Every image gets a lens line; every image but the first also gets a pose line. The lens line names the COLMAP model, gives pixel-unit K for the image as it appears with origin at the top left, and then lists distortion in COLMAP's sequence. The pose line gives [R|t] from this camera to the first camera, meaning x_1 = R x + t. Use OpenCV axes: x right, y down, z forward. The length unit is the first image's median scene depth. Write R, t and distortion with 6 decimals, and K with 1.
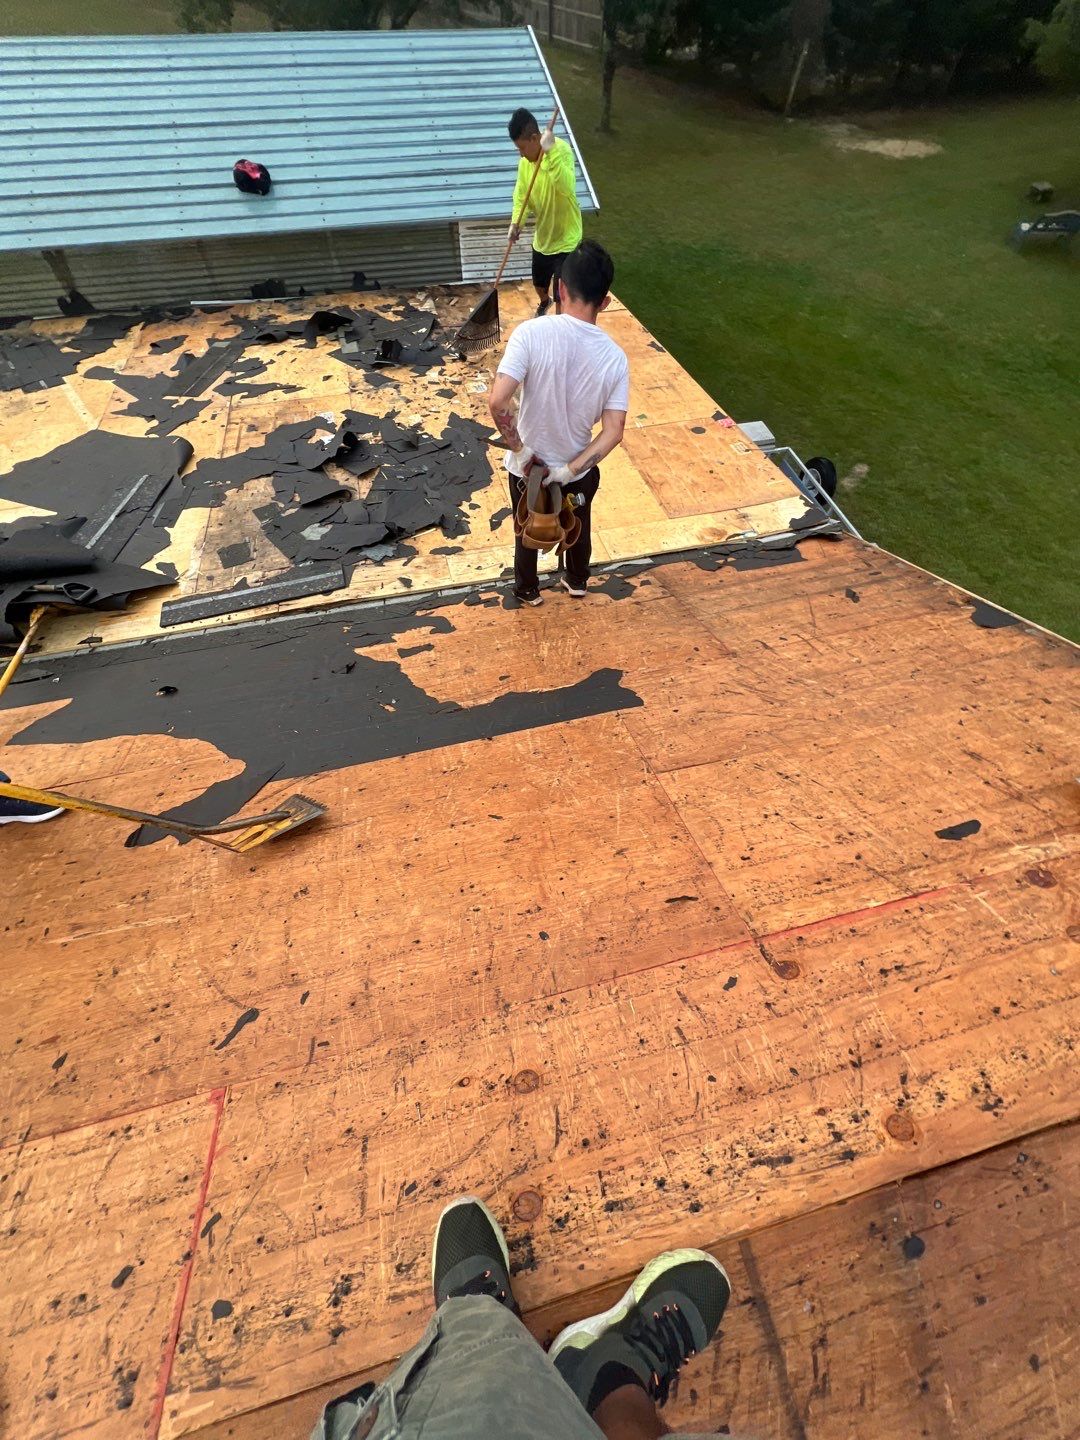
lens RADIAL K [[574.4, 0, 558.7], [0, 574.4, 721.9], [0, 0, 1]] dist [-0.005500, 0.000580]
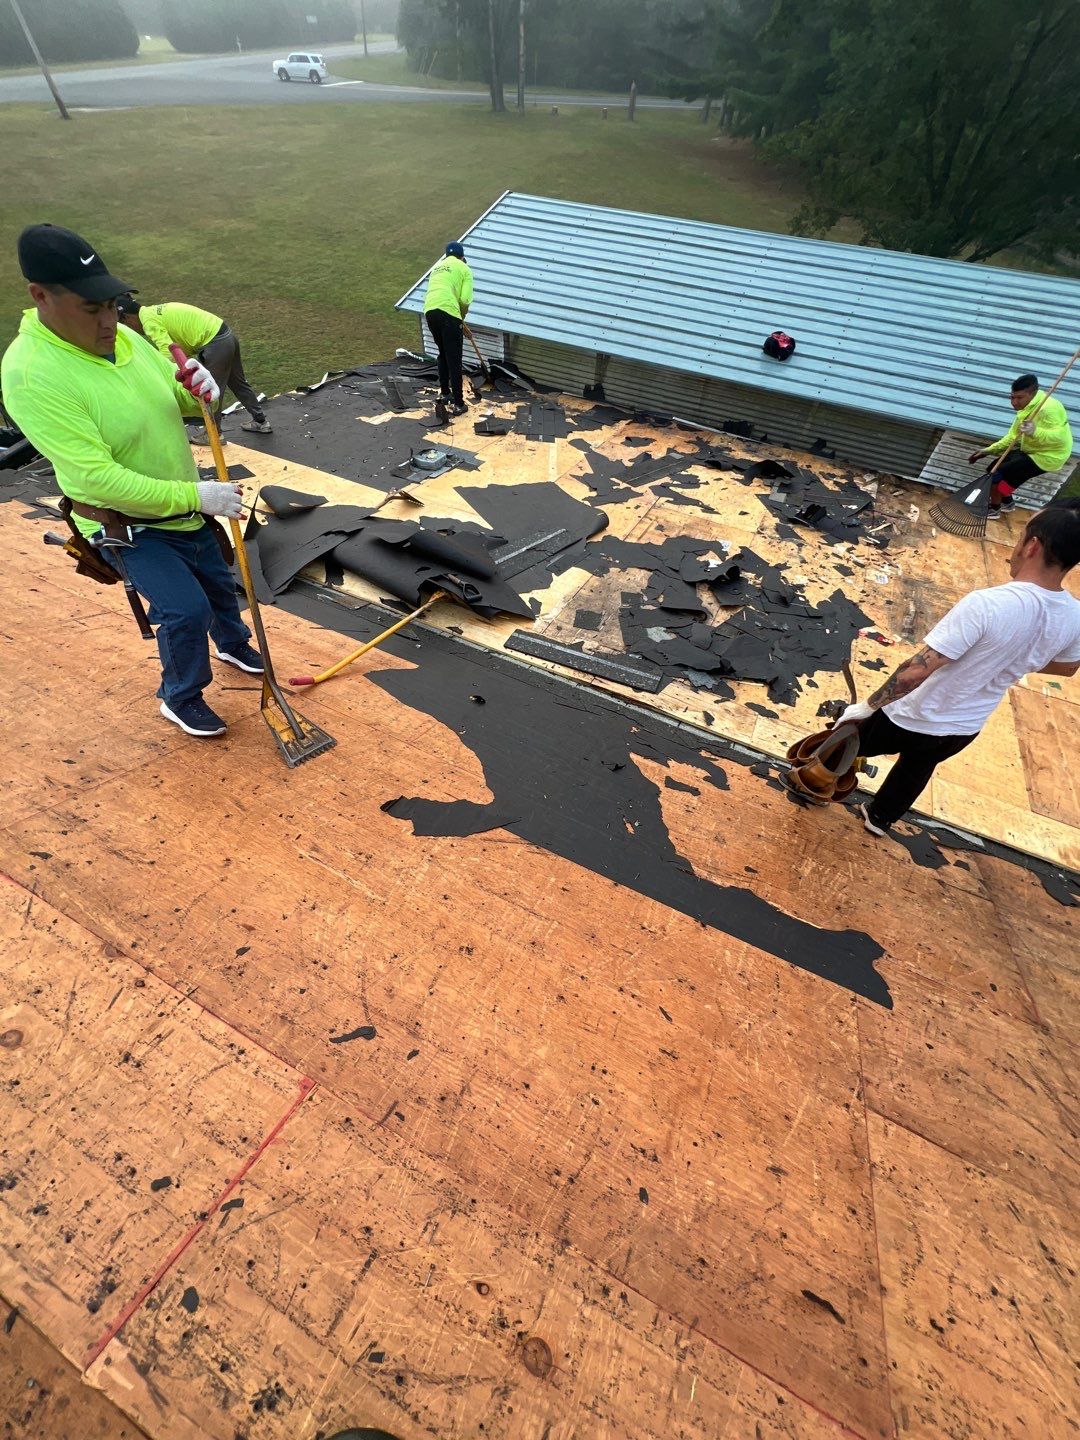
lens RADIAL K [[574.4, 0, 546.2], [0, 574.4, 719.4], [0, 0, 1]] dist [-0.005500, 0.000580]
pose [[0.760315, 0.501837, -0.412408, -0.070690], [-0.564923, 0.824245, -0.038512, -0.045484], [0.320598, 0.262260, 0.910185, 0.004035]]
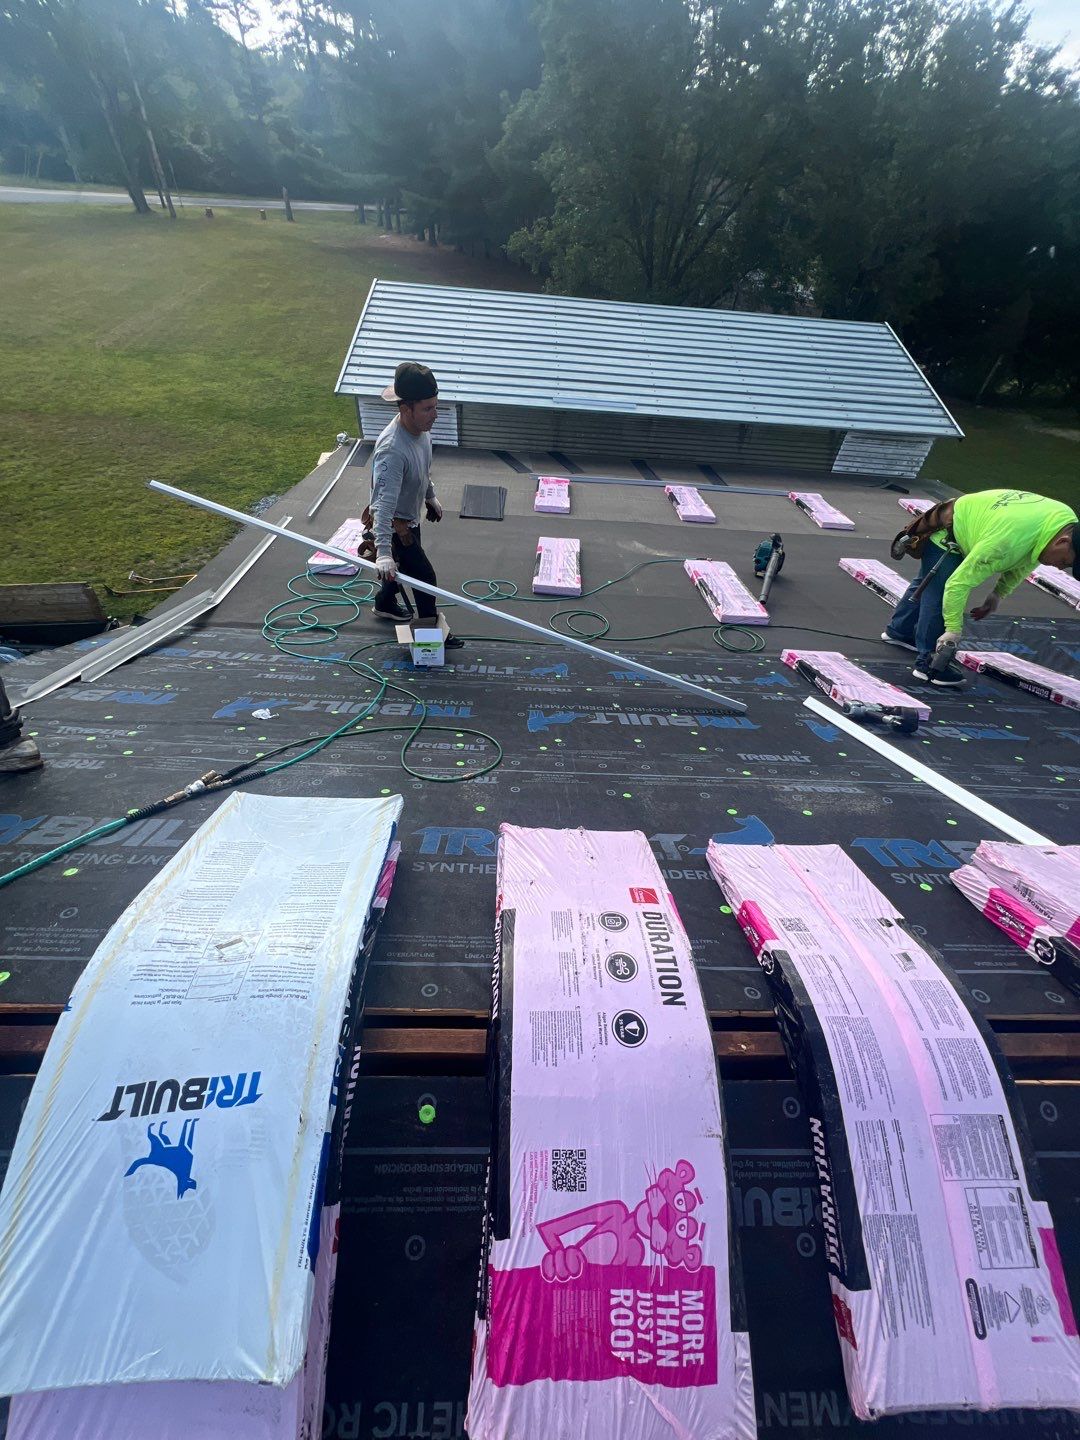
lens RADIAL K [[574.4, 0, 538.3], [0, 574.4, 727.0], [0, 0, 1]] dist [-0.005500, 0.000580]
pose [[0.971699, 0.189308, -0.141296, -0.928137], [-0.220216, 0.942381, -0.251841, 0.404286], [0.085479, 0.275829, 0.957398, -0.202185]]
